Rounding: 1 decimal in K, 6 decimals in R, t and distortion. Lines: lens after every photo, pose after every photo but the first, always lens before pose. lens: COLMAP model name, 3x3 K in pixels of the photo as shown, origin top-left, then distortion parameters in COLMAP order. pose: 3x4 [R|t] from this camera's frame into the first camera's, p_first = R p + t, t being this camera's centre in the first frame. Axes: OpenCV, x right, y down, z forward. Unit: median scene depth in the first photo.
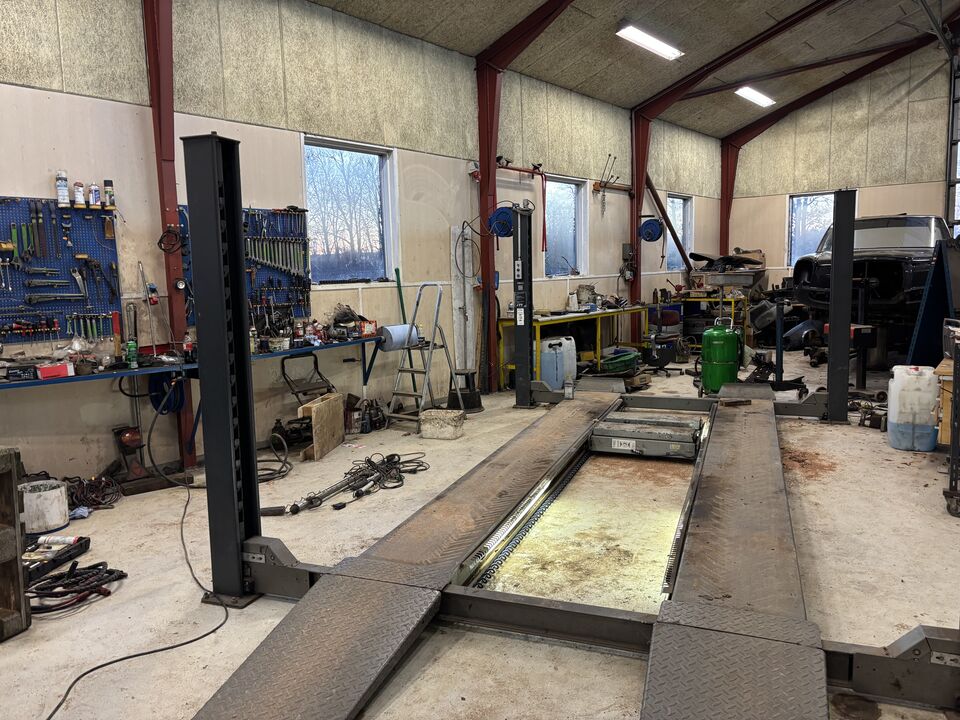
lens RADIAL K [[716.1, 0, 477.5], [0, 716.1, 356.4], [0, 0, 1]] dist [0.064235, -0.065285]
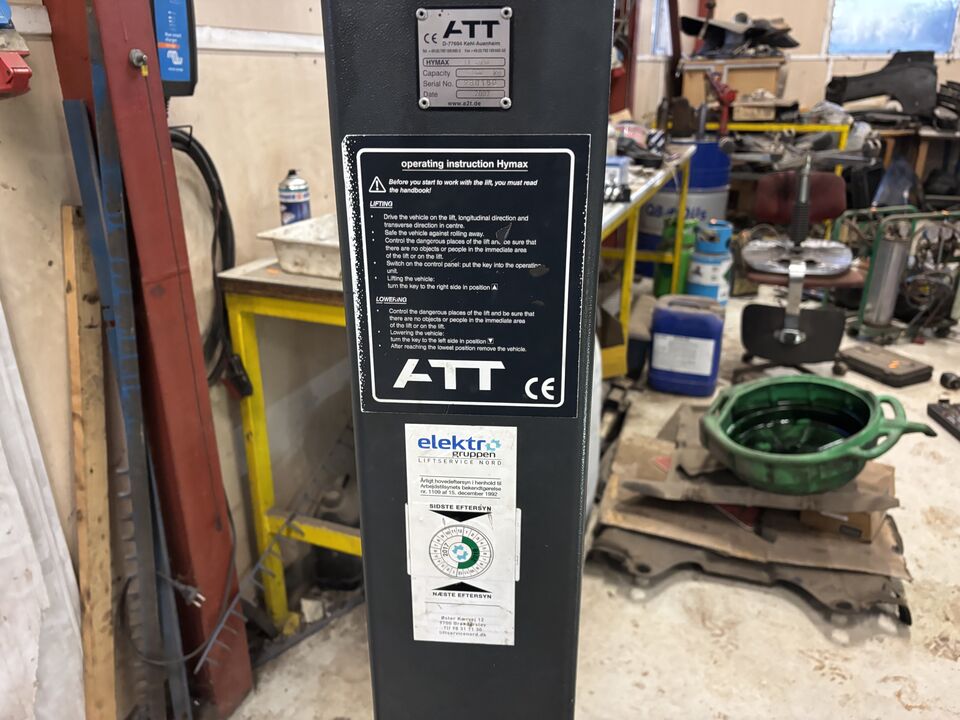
lens RADIAL K [[728.9, 0, 473.8], [0, 728.9, 348.6], [0, 0, 1]] dist [0.038989, -0.050812]
pose [[0.961660, -0.080385, 0.262199, 0.049423], [0.015815, 0.970742, 0.239605, -0.096032], [-0.273788, -0.226272, 0.934795, 1.024502]]
